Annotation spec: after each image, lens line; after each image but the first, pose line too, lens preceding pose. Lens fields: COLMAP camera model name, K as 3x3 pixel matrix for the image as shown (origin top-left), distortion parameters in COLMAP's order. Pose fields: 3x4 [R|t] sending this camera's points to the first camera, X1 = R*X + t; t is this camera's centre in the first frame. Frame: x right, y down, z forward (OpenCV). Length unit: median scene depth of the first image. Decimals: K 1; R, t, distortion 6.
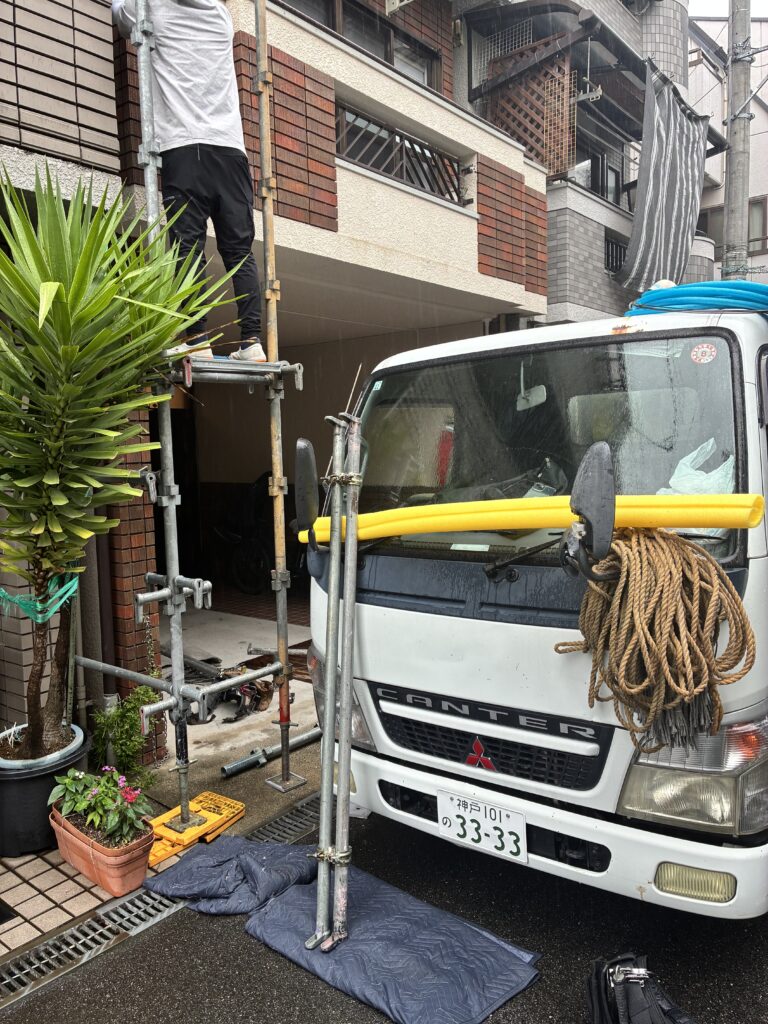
lens RADIAL K [[775.2, 0, 384.0], [0, 775.2, 512.0], [0, 0, 1]] dist [0.077783, -0.098763]
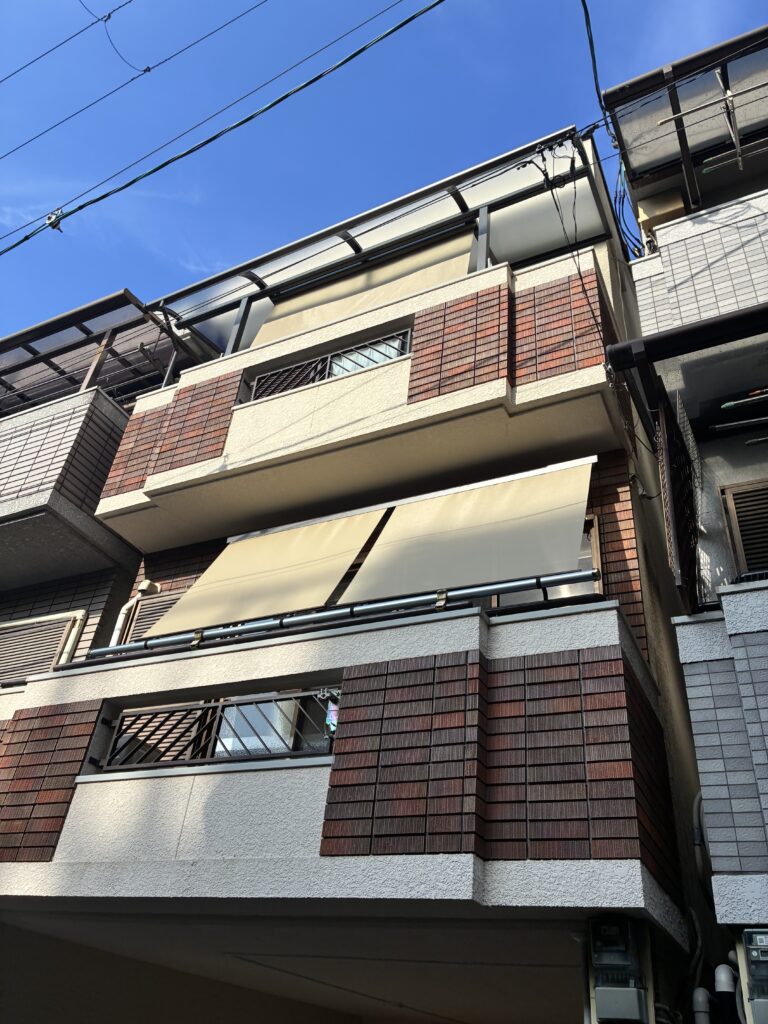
lens RADIAL K [[775.2, 0, 384.0], [0, 775.2, 512.0], [0, 0, 1]] dist [0.077783, -0.098763]
pose [[0.197496, -0.542482, -0.816522, 0.911729], [-0.196033, 0.794249, -0.575100, -0.240754], [0.960503, 0.273645, 0.050517, 1.205520]]
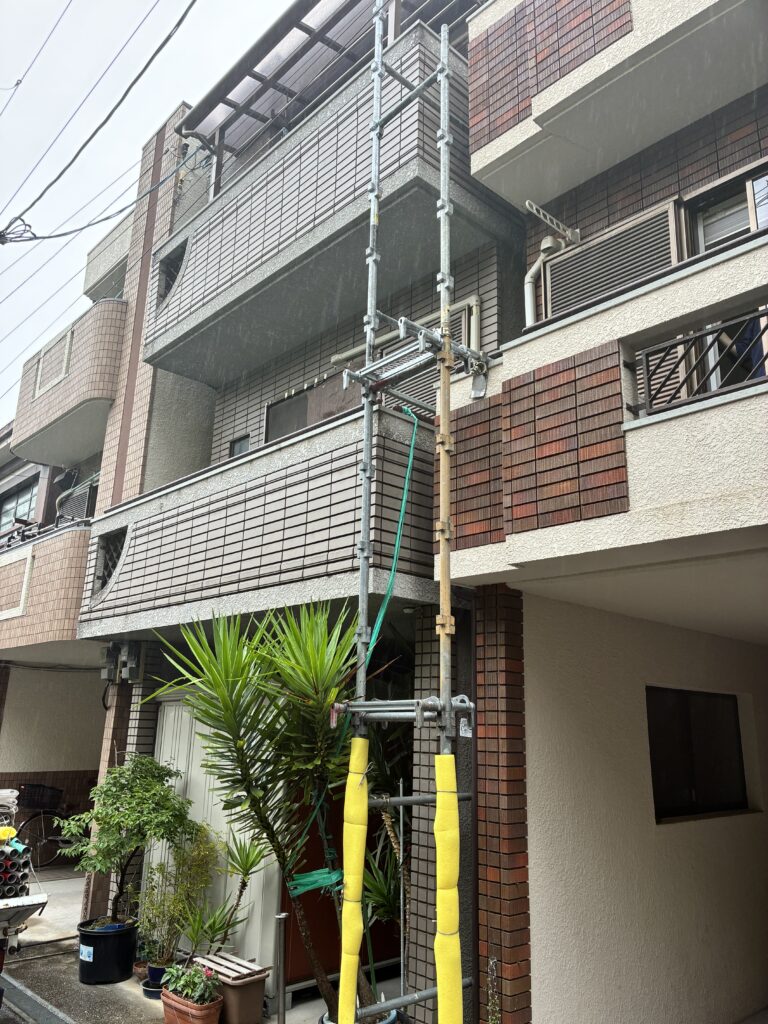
lens RADIAL K [[775.2, 0, 384.0], [0, 775.2, 512.0], [0, 0, 1]] dist [0.077783, -0.098763]
pose [[-0.146559, -0.243011, -0.958888, 0.709623], [-0.116422, 0.966856, -0.227236, -0.156753], [0.982327, 0.078332, -0.169994, 0.899948]]
